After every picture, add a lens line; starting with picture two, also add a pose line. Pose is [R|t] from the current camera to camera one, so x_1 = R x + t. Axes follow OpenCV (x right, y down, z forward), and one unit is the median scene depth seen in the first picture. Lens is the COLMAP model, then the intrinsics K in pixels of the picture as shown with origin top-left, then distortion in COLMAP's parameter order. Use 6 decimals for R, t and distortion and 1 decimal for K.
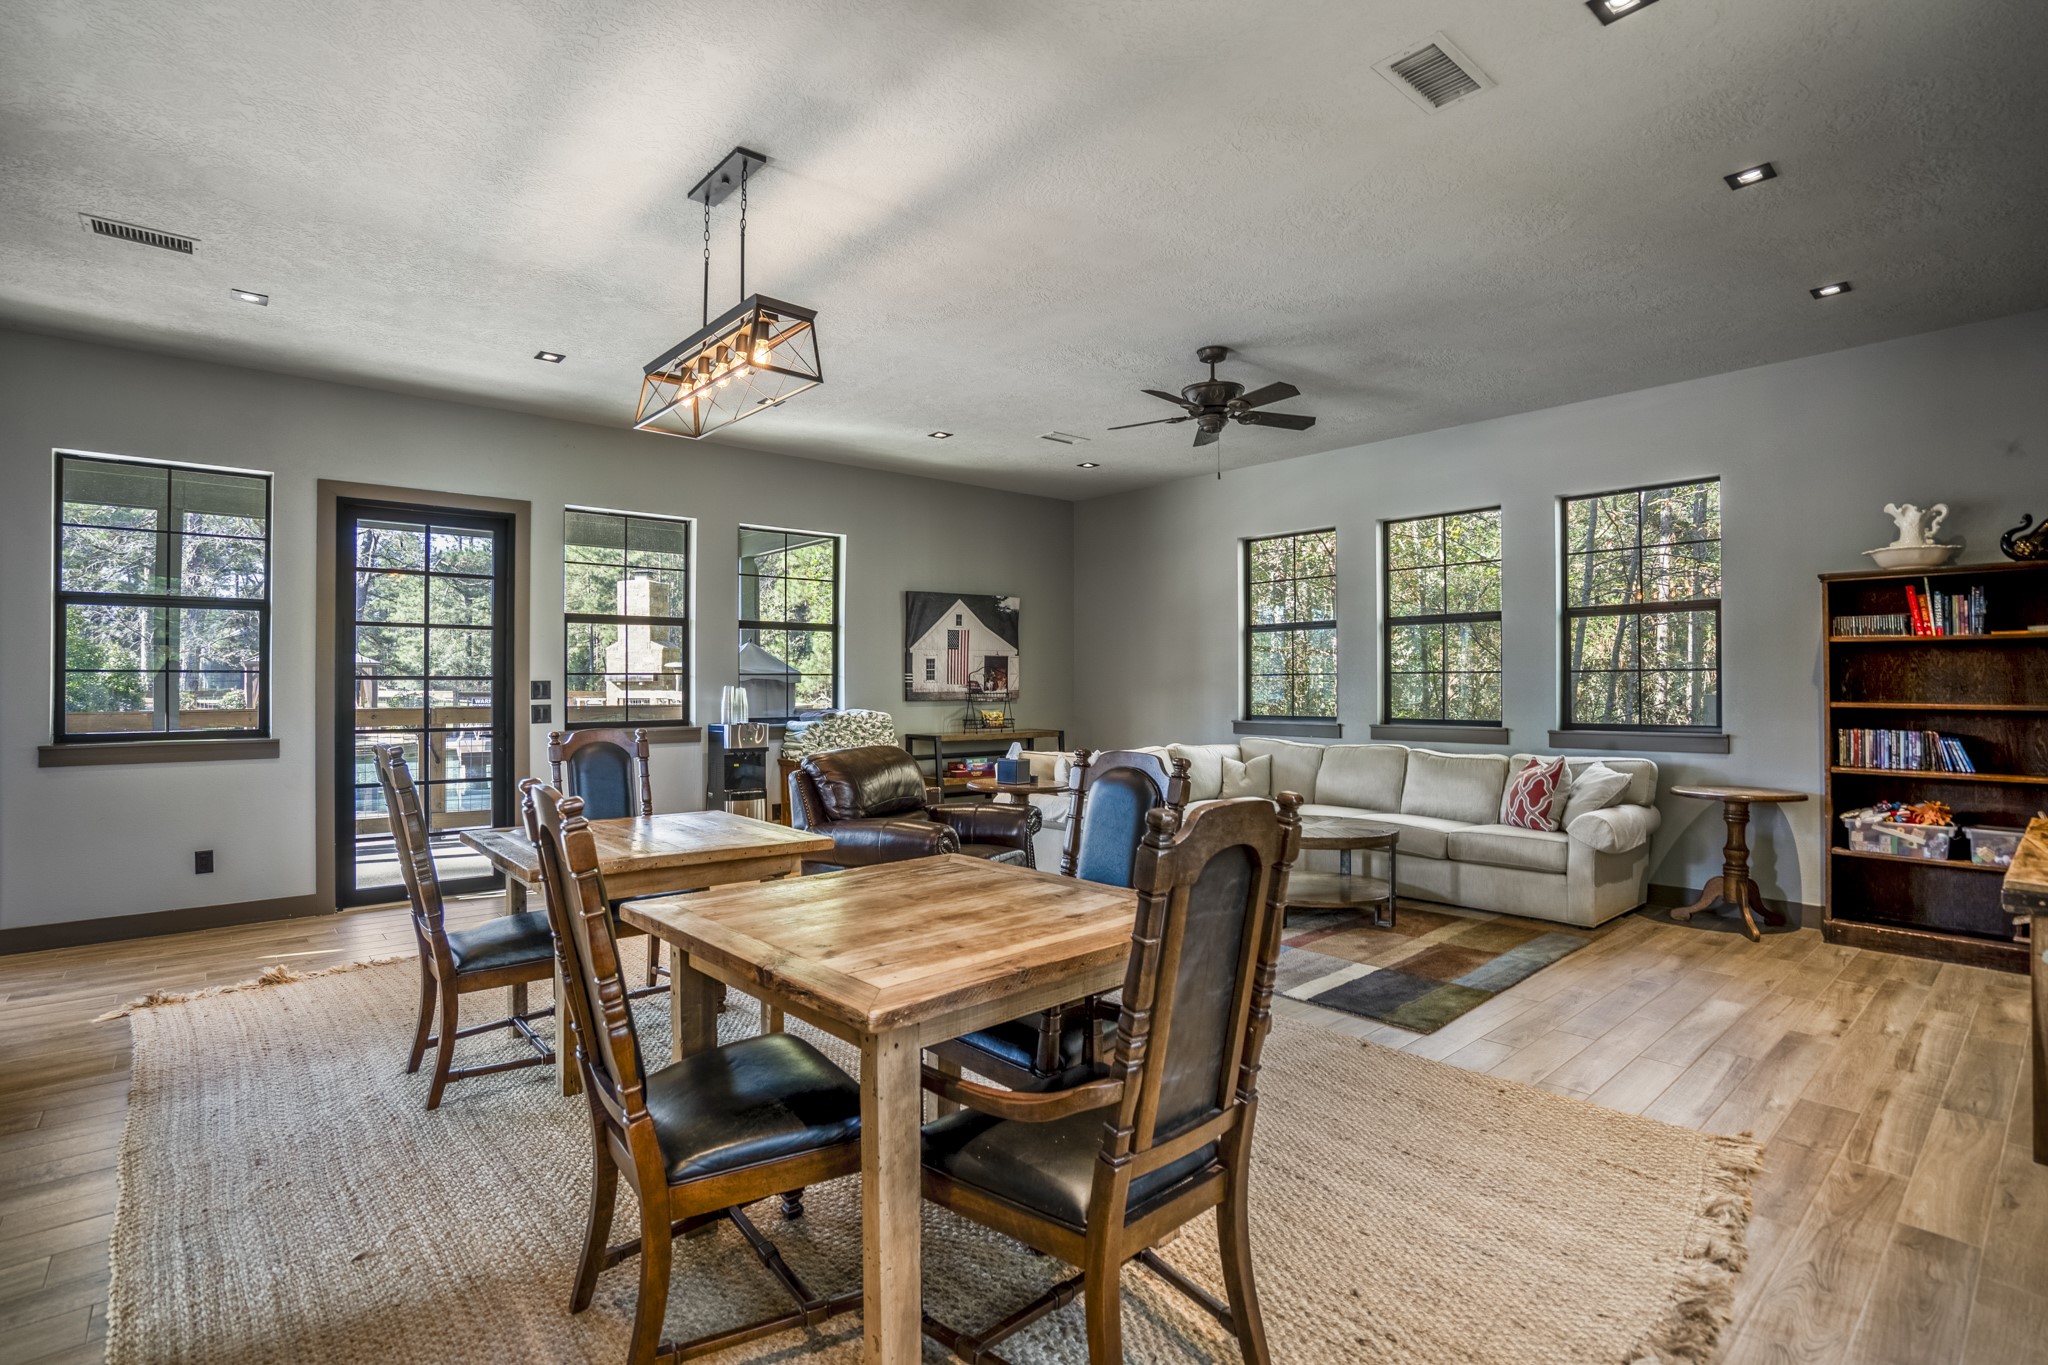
lens RADIAL K [[976.4, 0, 1024.0], [0, 976.4, 682.5], [0, 0, 1]] dist [-0.056538, 0.035265]
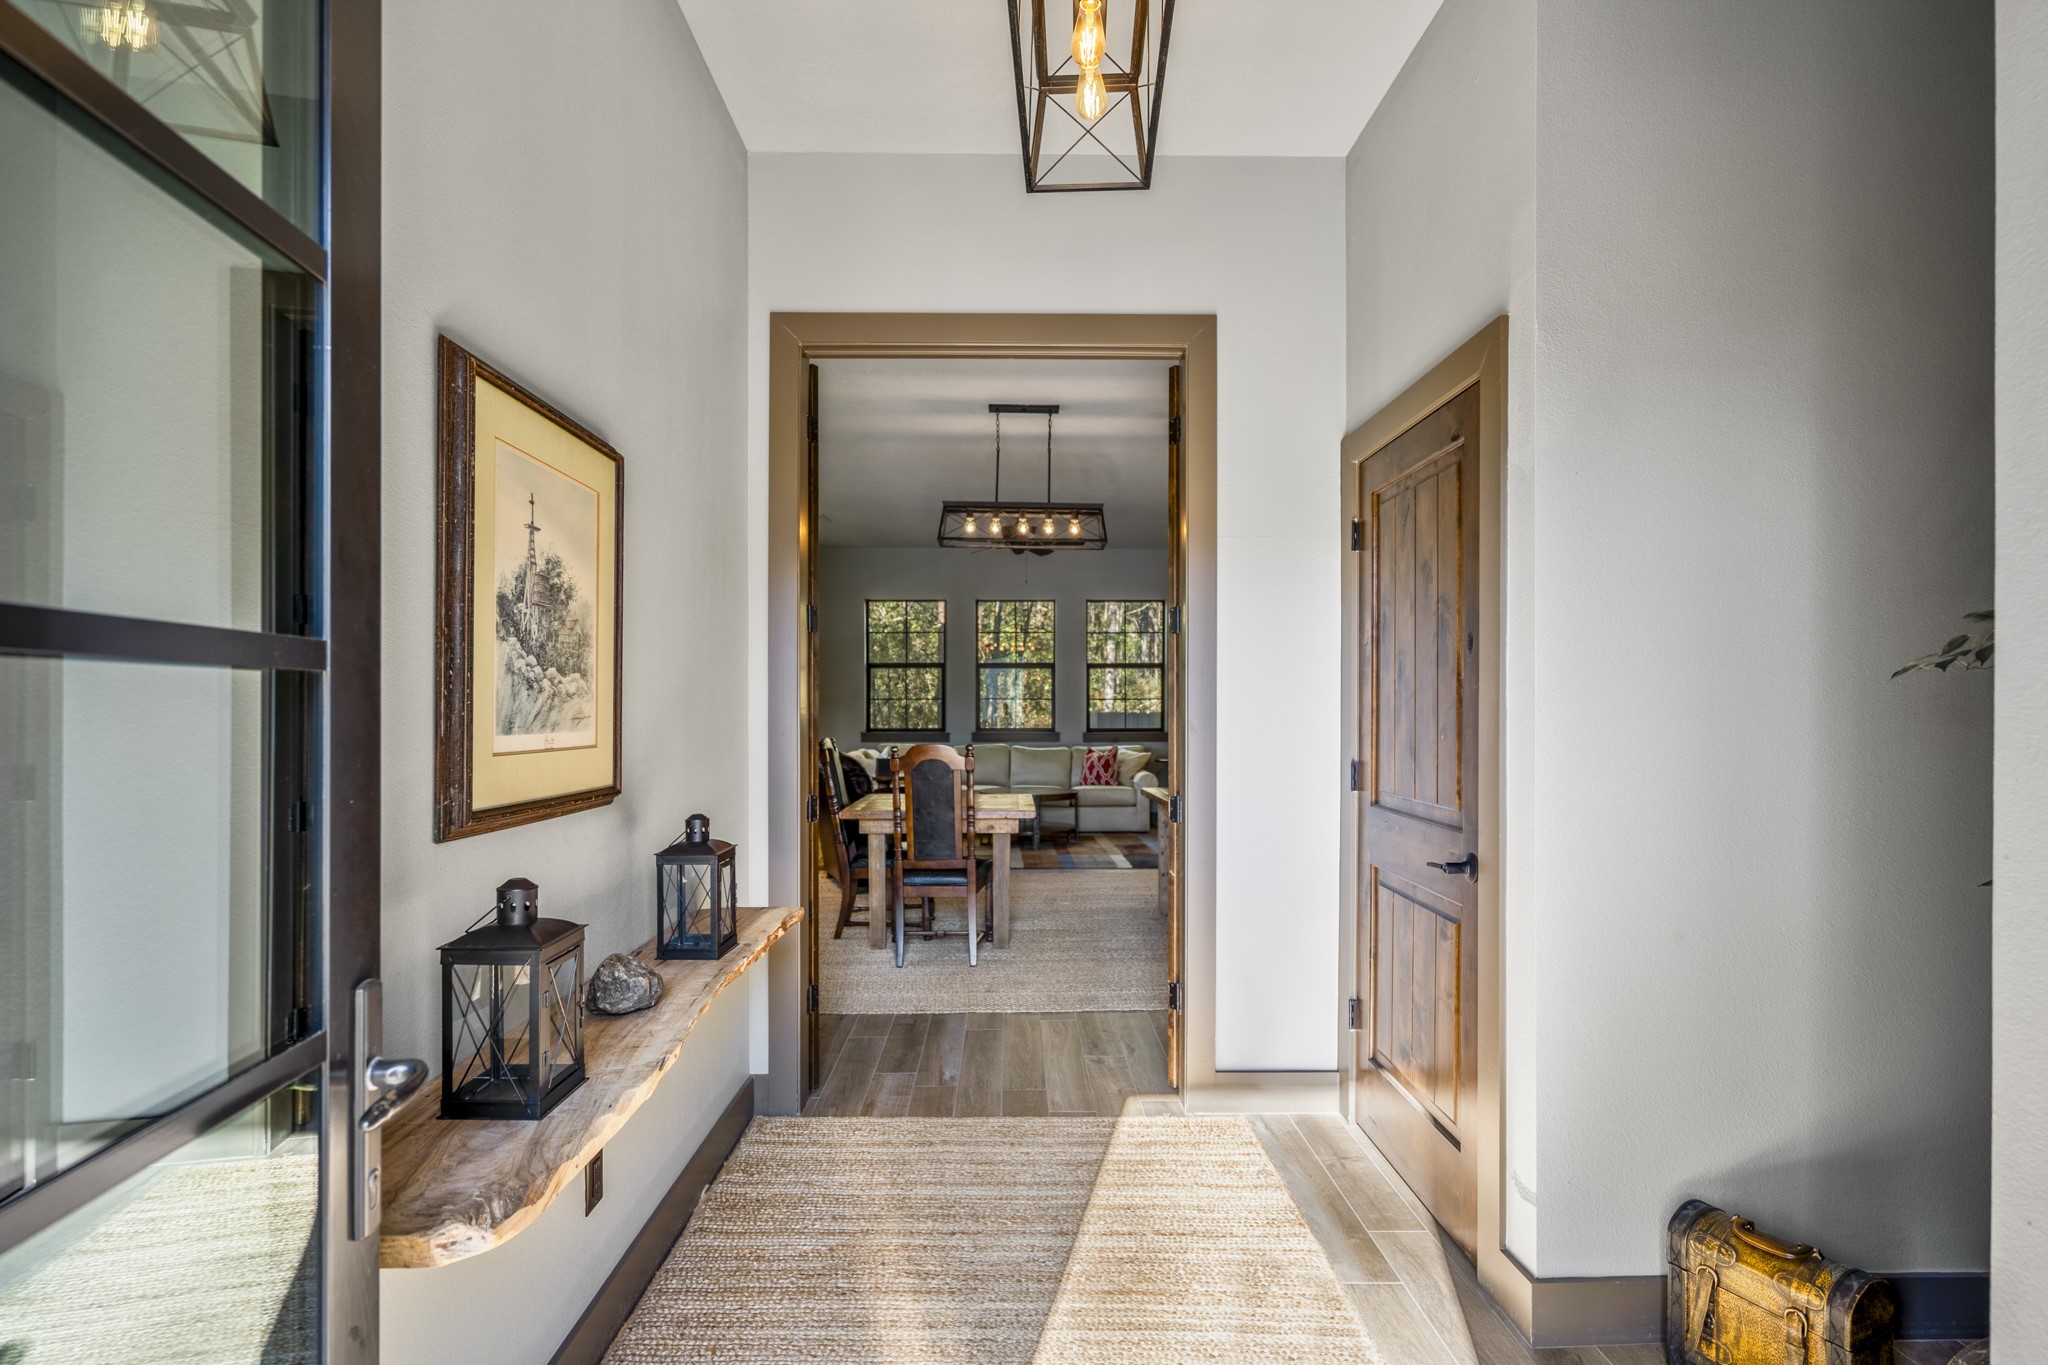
lens RADIAL K [[962.6, 0, 1026.8], [0, 962.6, 704.7], [0, 0, 1]] dist [-0.004169, -0.000326]
pose [[0.659118, 0.001069, 0.752039, -0.837851], [-0.002891, 0.999995, 0.001112, -0.002488], [-0.752034, -0.002907, 0.659117, -0.082527]]
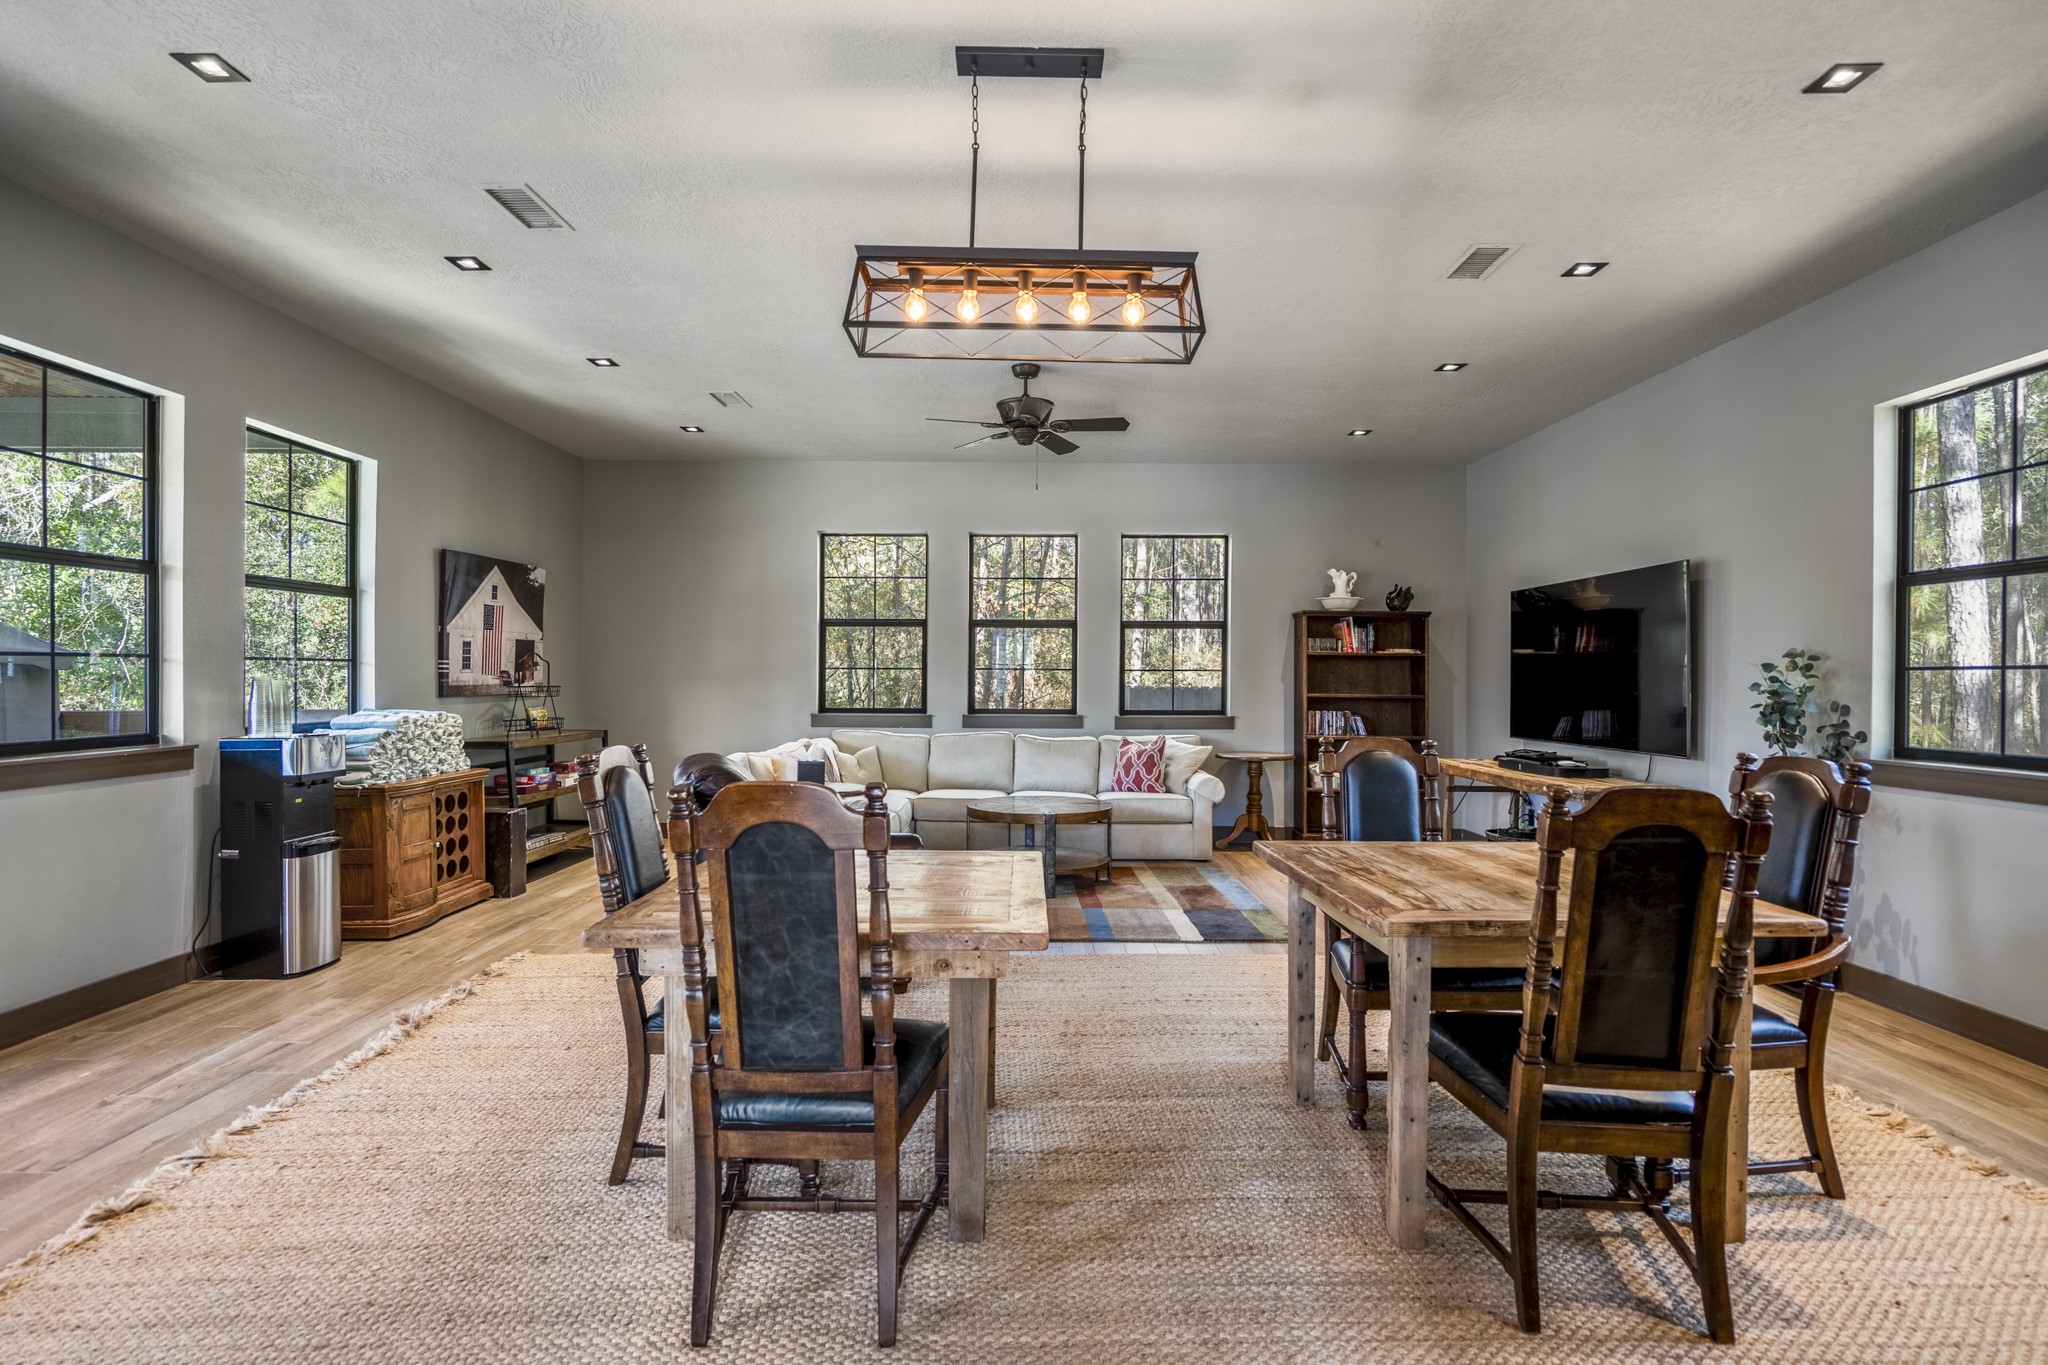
lens RADIAL K [[962.6, 0, 1026.8], [0, 962.6, 704.7], [0, 0, 1]] dist [-0.004169, -0.000326]
pose [[0.670822, -0.016486, 0.741435, -0.477791], [-0.010391, 0.999446, 0.031623, -0.004396], [-0.741546, -0.028917, 0.670279, 0.226757]]
